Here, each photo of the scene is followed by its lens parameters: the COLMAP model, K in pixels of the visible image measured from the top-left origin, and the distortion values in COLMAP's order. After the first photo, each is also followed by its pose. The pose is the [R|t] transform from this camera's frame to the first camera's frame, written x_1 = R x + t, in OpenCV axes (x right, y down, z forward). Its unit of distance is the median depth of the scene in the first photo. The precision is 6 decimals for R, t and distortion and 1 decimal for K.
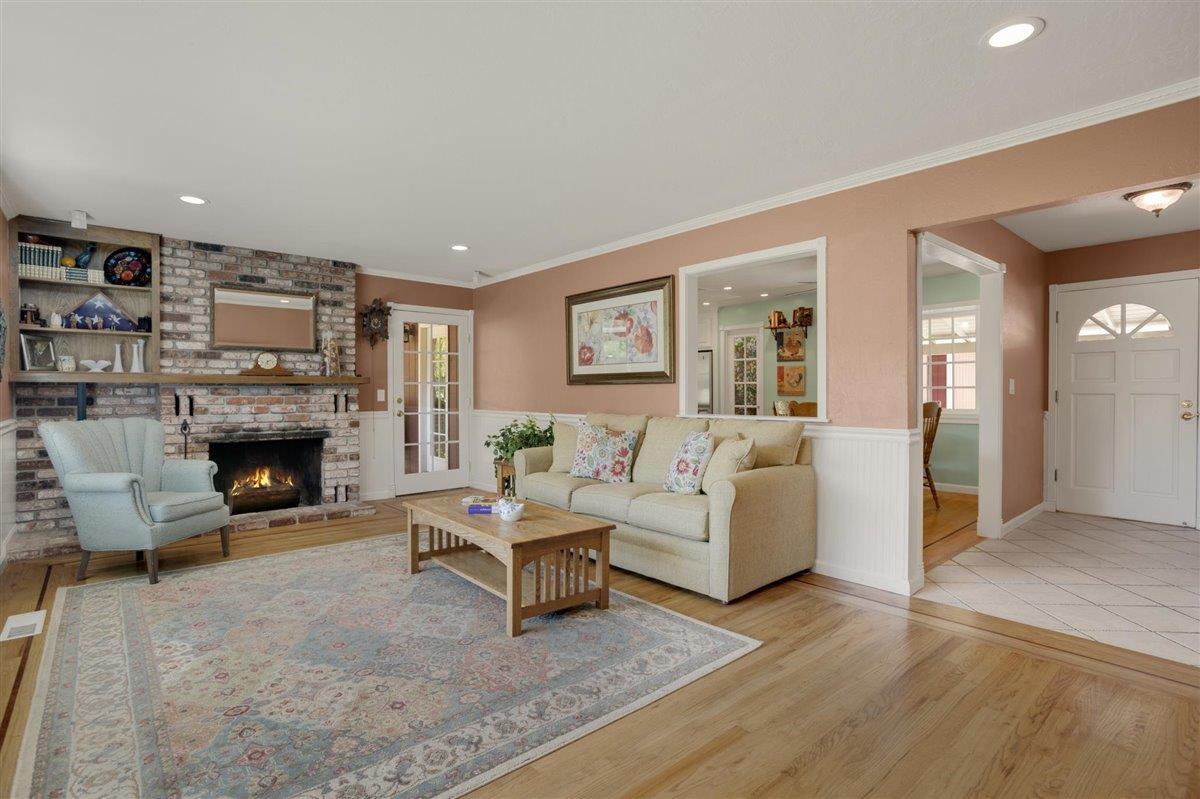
lens RADIAL K [[575.1, 0, 604.0], [0, 575.1, 401.6], [0, 0, 1]] dist [-0.005515, 0.000391]
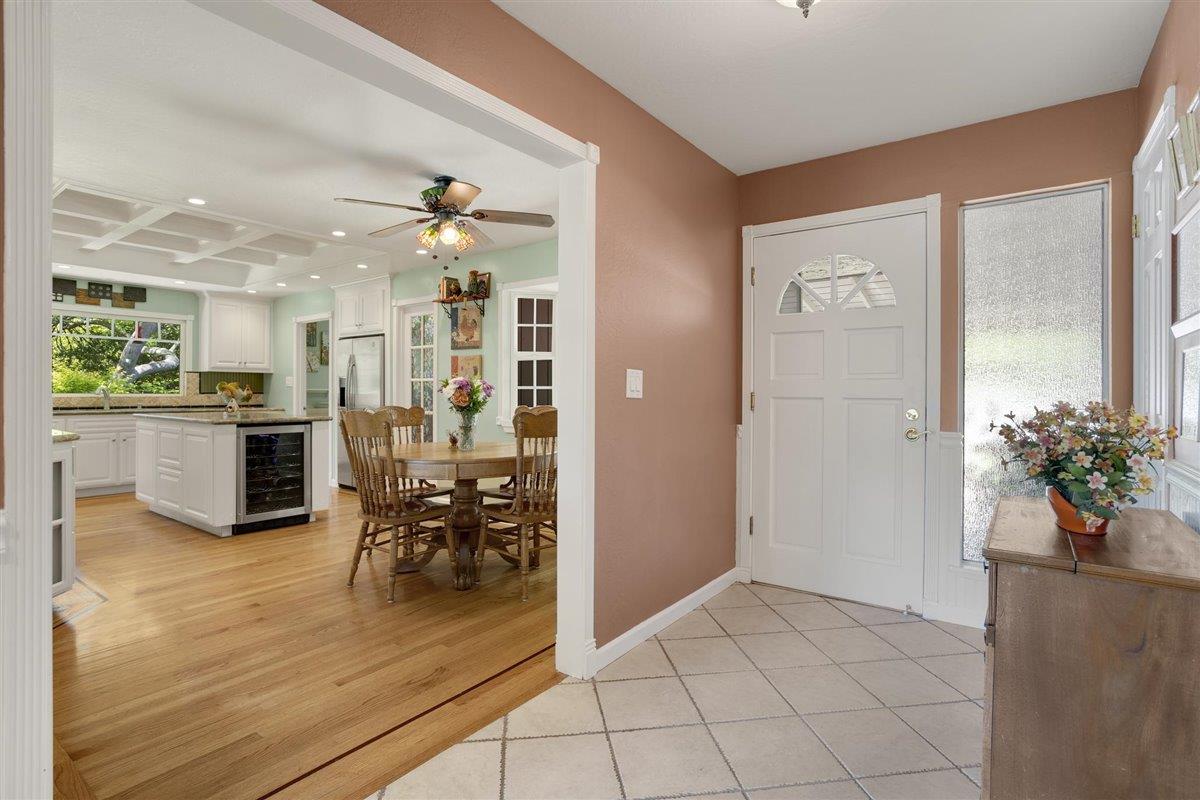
lens RADIAL K [[575.1, 0, 593.5], [0, 575.1, 396.2], [0, 0, 1]] dist [-0.005515, 0.000391]
pose [[0.981261, 0.005320, 0.192608, 0.347359], [-0.002677, 0.999899, -0.013982, -0.003308], [-0.192663, 0.013204, 0.981176, 0.287171]]
